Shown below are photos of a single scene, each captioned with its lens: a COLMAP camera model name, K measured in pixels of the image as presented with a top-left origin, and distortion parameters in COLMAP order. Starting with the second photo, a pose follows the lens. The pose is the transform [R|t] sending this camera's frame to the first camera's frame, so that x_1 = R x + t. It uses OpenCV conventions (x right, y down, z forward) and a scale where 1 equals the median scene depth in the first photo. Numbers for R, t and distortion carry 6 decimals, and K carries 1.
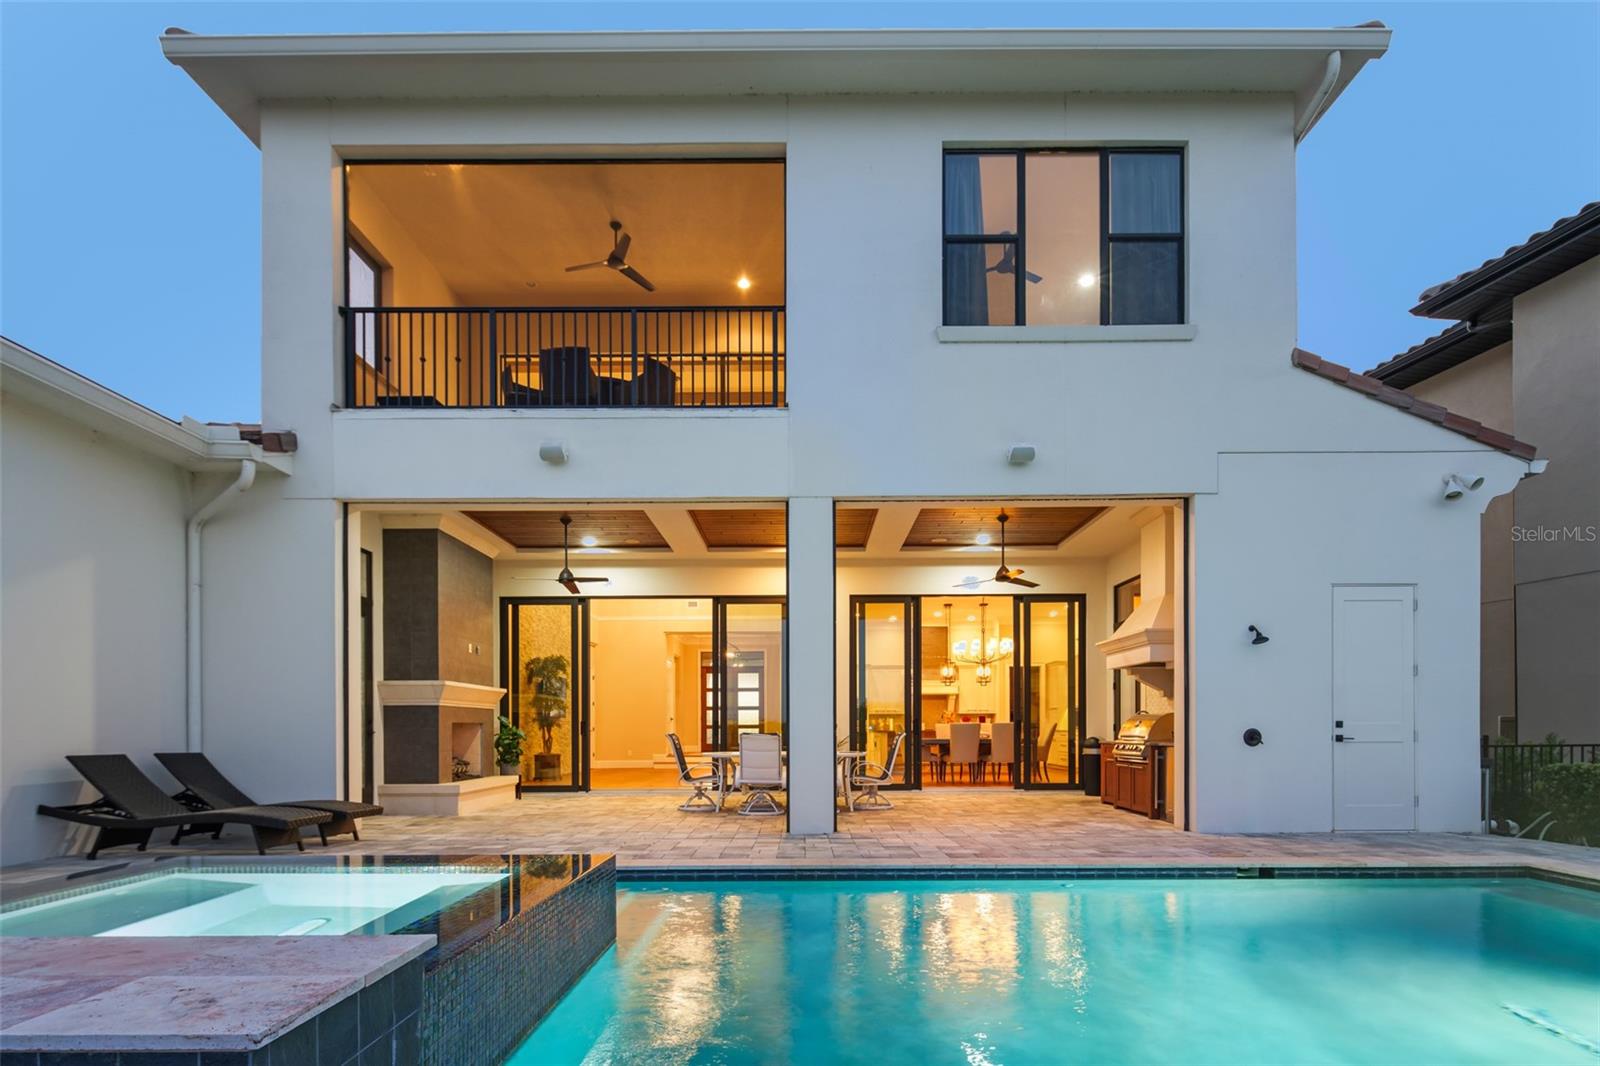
lens RADIAL K [[786.8, 0, 791.9], [0, 786.8, 677.6], [0, 0, 1]] dist [0.006225, -0.004461]
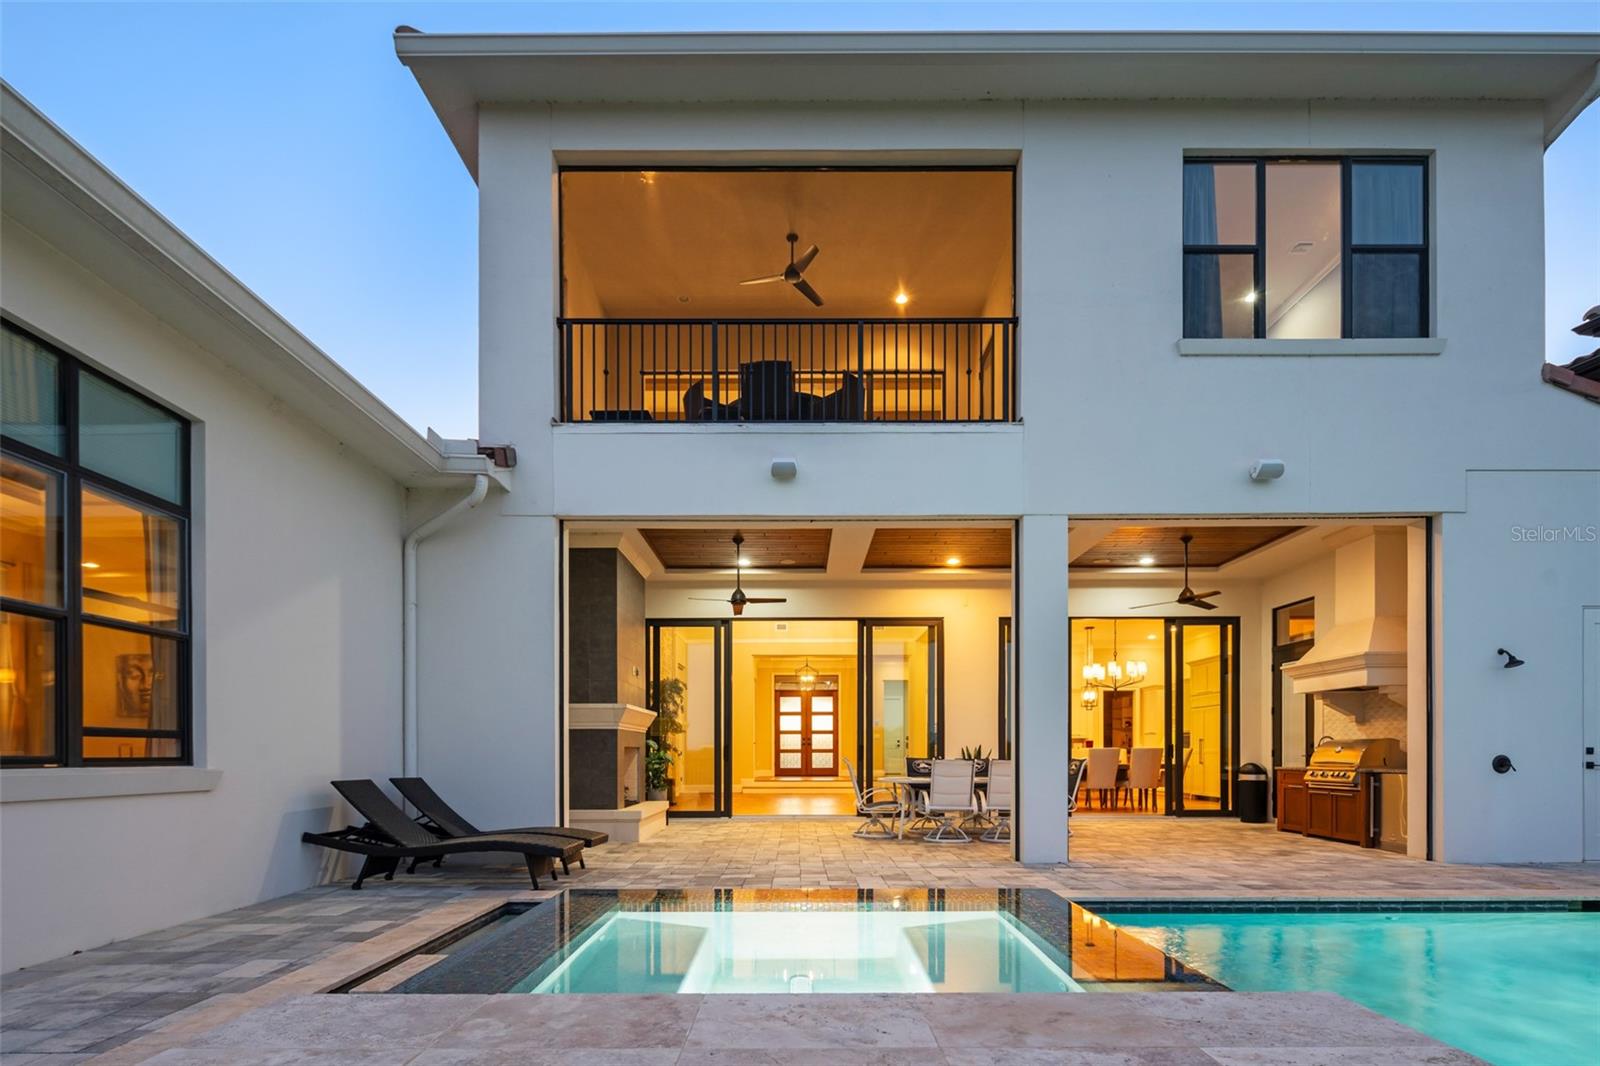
lens RADIAL K [[786.8, 0, 791.9], [0, 786.8, 700.8], [0, 0, 1]] dist [0.006225, -0.004461]
pose [[0.999996, 0.002295, 0.001817, -0.283890], [-0.002294, 0.999997, -0.000913, 0.000800], [-0.001819, 0.000909, 0.999998, 0.031071]]
